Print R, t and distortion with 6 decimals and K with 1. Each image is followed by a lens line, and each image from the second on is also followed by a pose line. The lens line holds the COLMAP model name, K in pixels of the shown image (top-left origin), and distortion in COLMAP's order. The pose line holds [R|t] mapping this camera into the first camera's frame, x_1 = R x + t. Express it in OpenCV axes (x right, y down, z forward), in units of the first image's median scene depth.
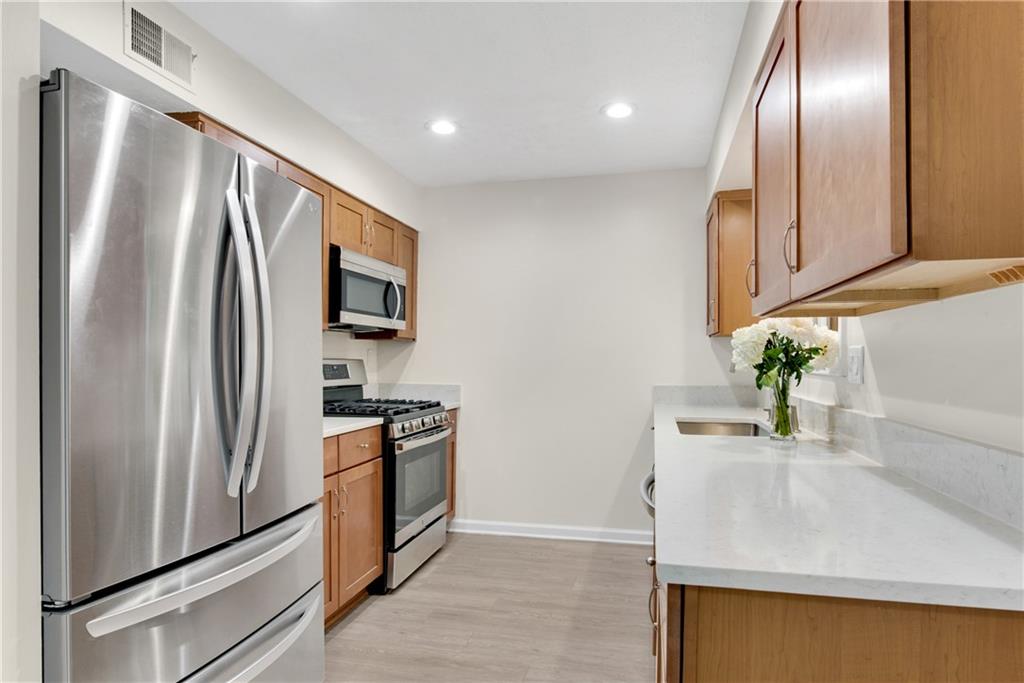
lens RADIAL K [[571.8, 0, 517.4], [0, 571.8, 367.8], [0, 0, 1]] dist [-0.001237, -0.002253]
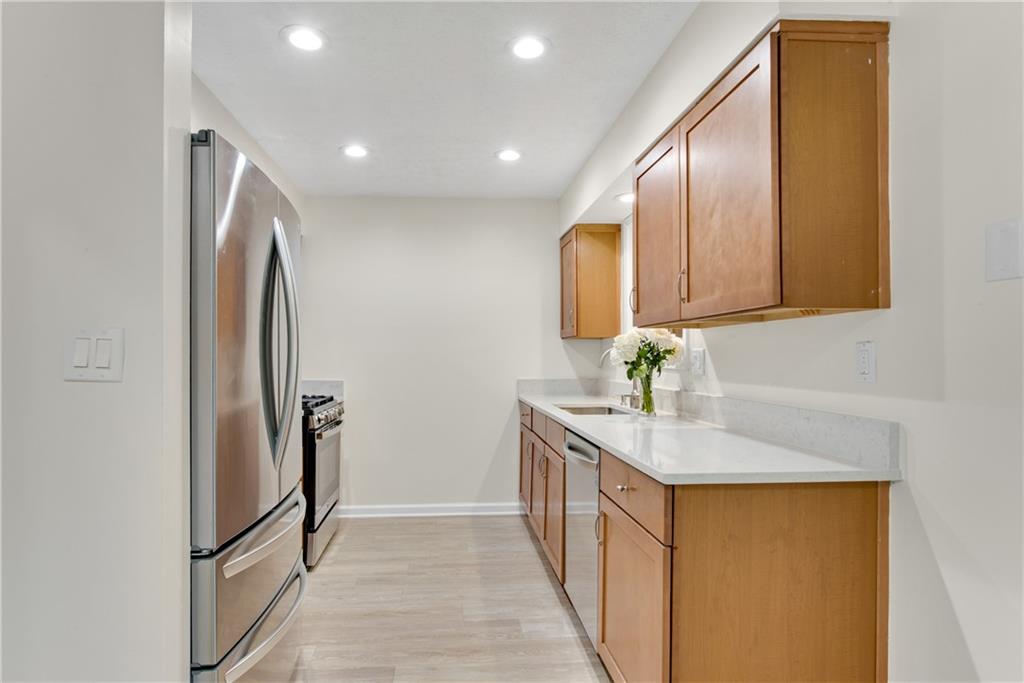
lens RADIAL K [[571.8, 0, 478.8], [0, 571.8, 356.6], [0, 0, 1]] dist [-0.001237, -0.002253]
pose [[0.958452, 0.002096, 0.285246, -0.309782], [0.002130, 0.999893, -0.014505, 0.001376], [-0.285246, 0.014510, 0.958344, -0.204287]]
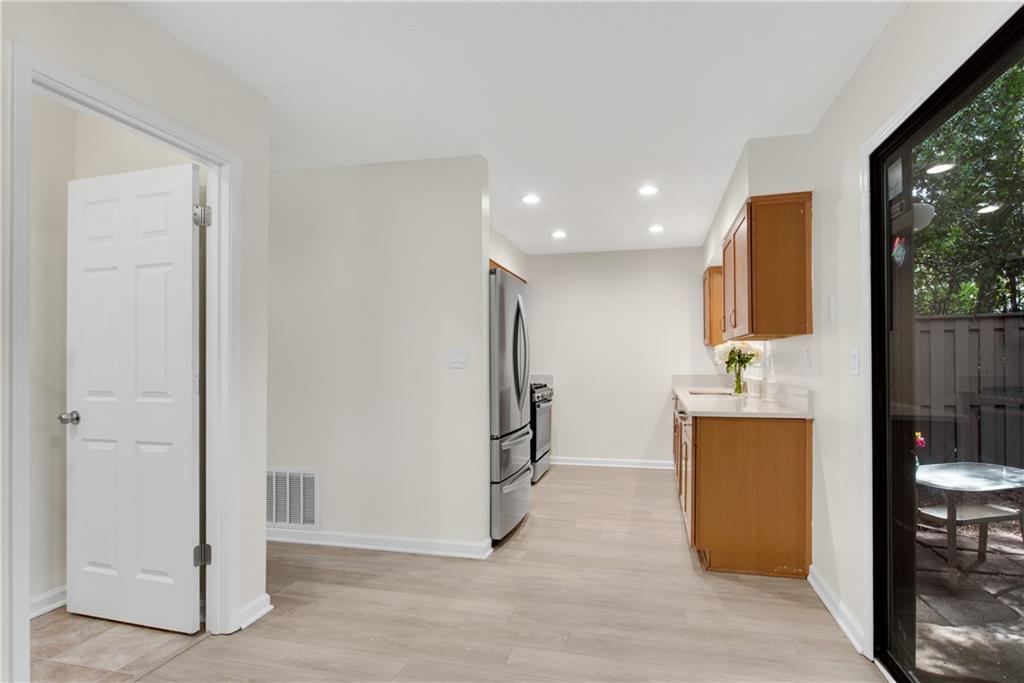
lens RADIAL K [[530.6, 0, 508.5], [0, 530.6, 358.7], [0, 0, 1]] dist [-0.000391, -0.000086]
pose [[0.999346, -0.001467, -0.036135, -0.330079], [0.000855, 0.999856, -0.016925, 0.016321], [0.036155, 0.016883, 0.999204, -1.025022]]
